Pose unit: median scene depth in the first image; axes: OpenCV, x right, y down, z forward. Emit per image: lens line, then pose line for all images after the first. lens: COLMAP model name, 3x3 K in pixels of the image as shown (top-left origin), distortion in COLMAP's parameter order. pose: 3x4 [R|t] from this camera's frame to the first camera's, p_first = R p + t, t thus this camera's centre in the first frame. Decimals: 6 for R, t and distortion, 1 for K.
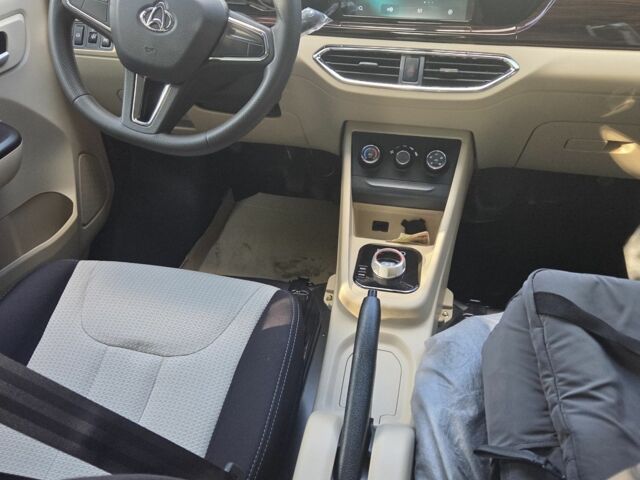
lens RADIAL K [[580.0, 0, 320.0], [0, 580.0, 240.0], [0, 0, 1]] dist [0.063746, -0.019215]
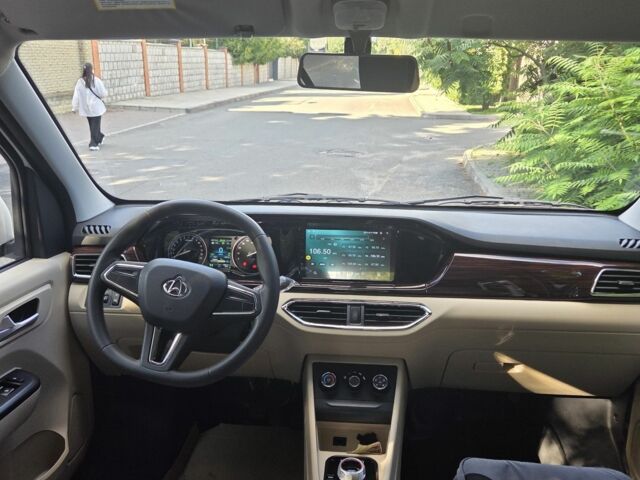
lens RADIAL K [[580.0, 0, 320.0], [0, 580.0, 240.0], [0, 0, 1]] dist [0.063746, -0.019215]
pose [[0.992284, -0.016111, 0.122933, -0.086800], [0.062308, 0.922015, -0.382107, 0.057371], [-0.107190, 0.386819, 0.915905, -0.288929]]
